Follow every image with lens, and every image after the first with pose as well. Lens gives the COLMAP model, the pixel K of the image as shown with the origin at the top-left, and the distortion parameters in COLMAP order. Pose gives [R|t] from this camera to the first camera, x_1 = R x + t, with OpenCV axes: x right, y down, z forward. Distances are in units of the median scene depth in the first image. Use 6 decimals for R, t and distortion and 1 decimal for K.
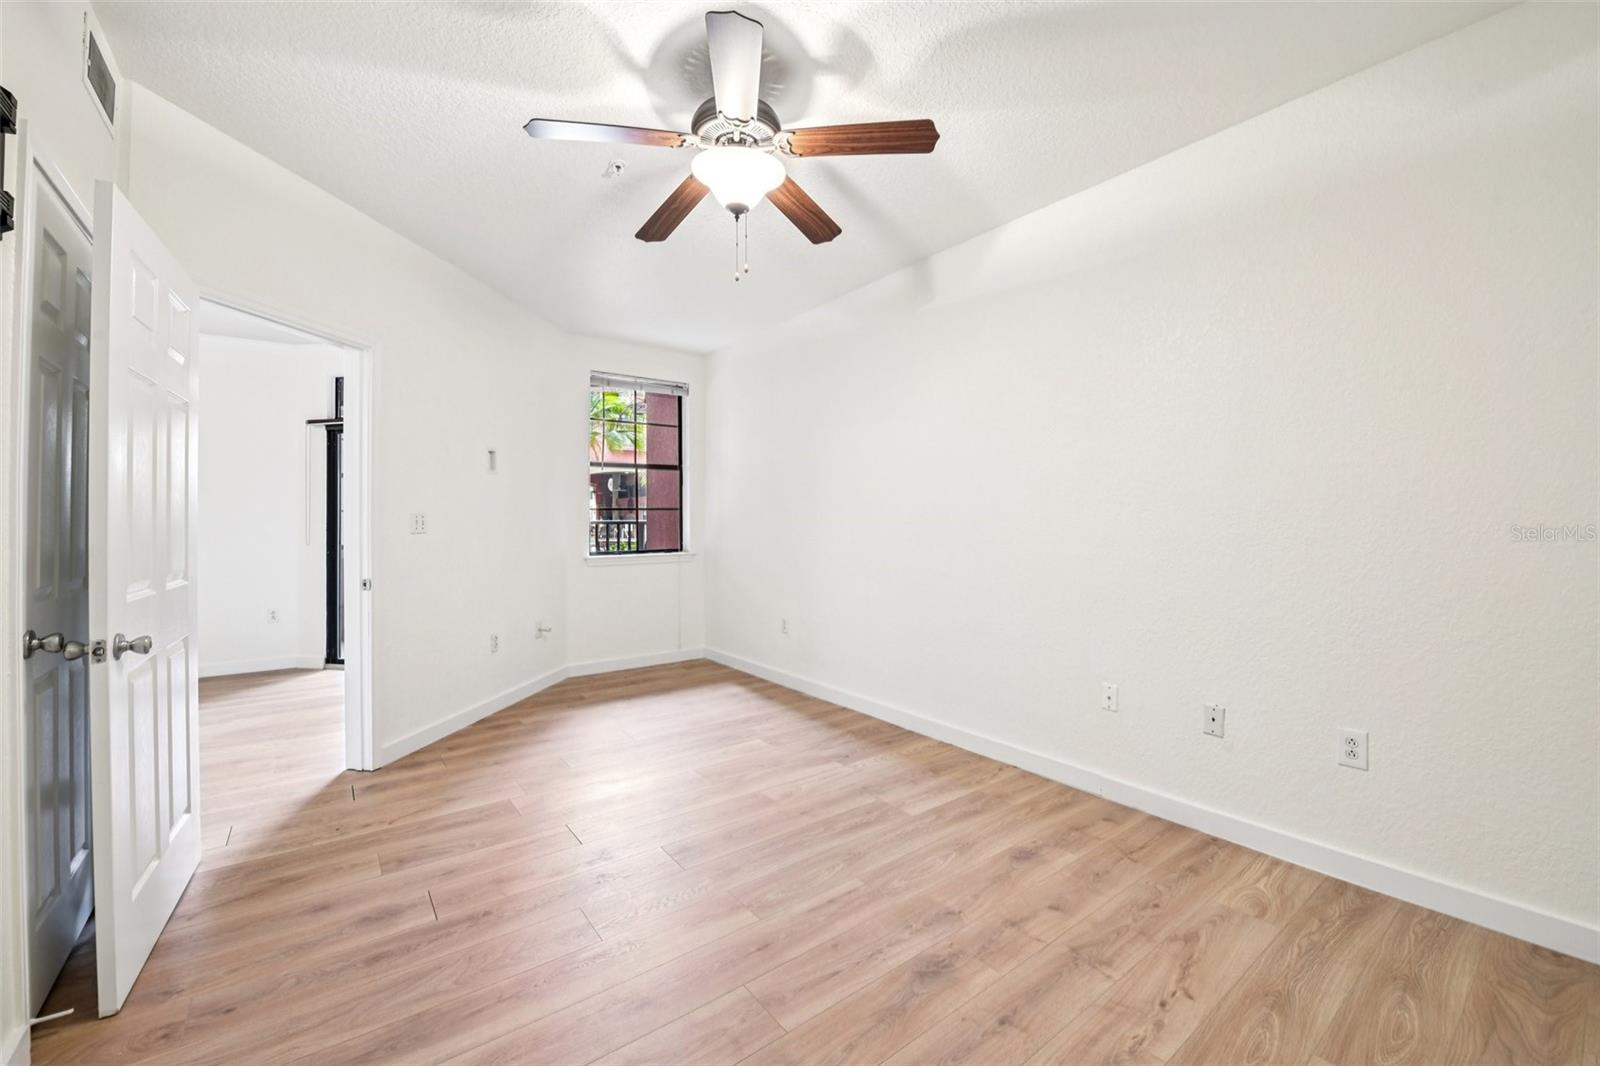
lens RADIAL K [[640.7, 0, 797.1], [0, 640.7, 514.7], [0, 0, 1]] dist [-0.021638, -0.000679]
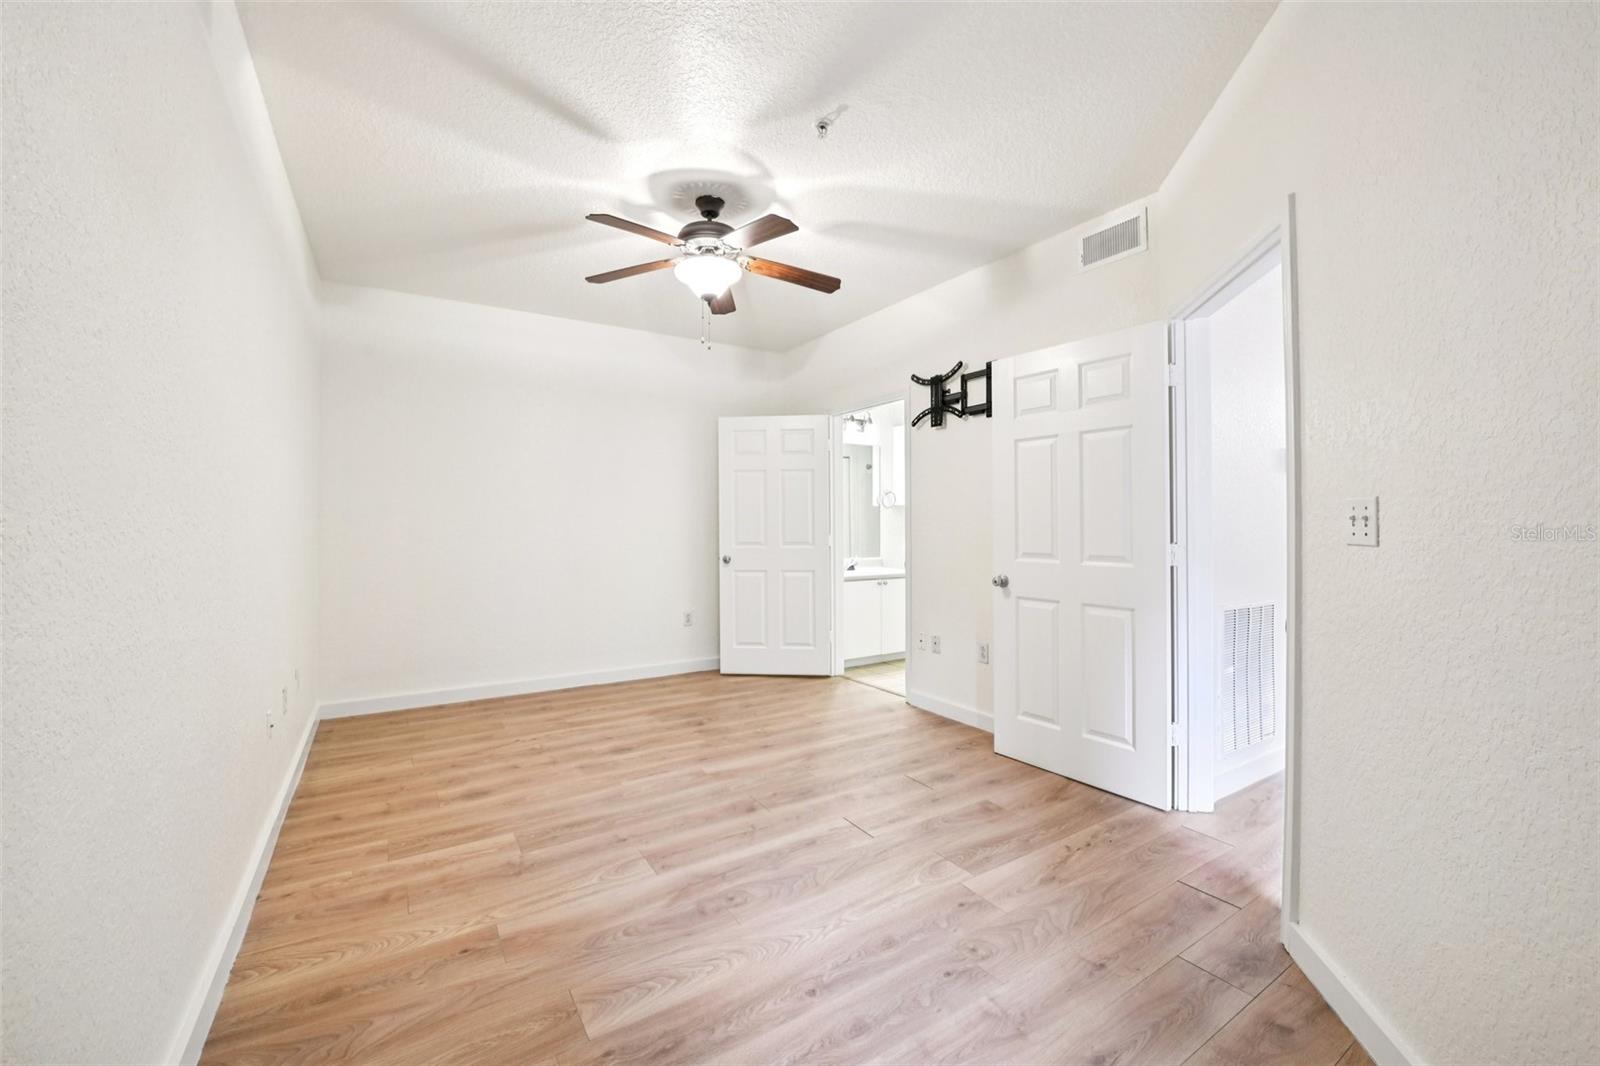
lens RADIAL K [[640.7, 0, 794.7], [0, 640.7, 518.5], [0, 0, 1]] dist [-0.021638, -0.000679]
pose [[-0.996609, 0.004808, 0.082143, -0.346839], [0.003905, 0.999930, -0.011157, 0.017935], [-0.082190, -0.010798, -0.996558, 2.097477]]
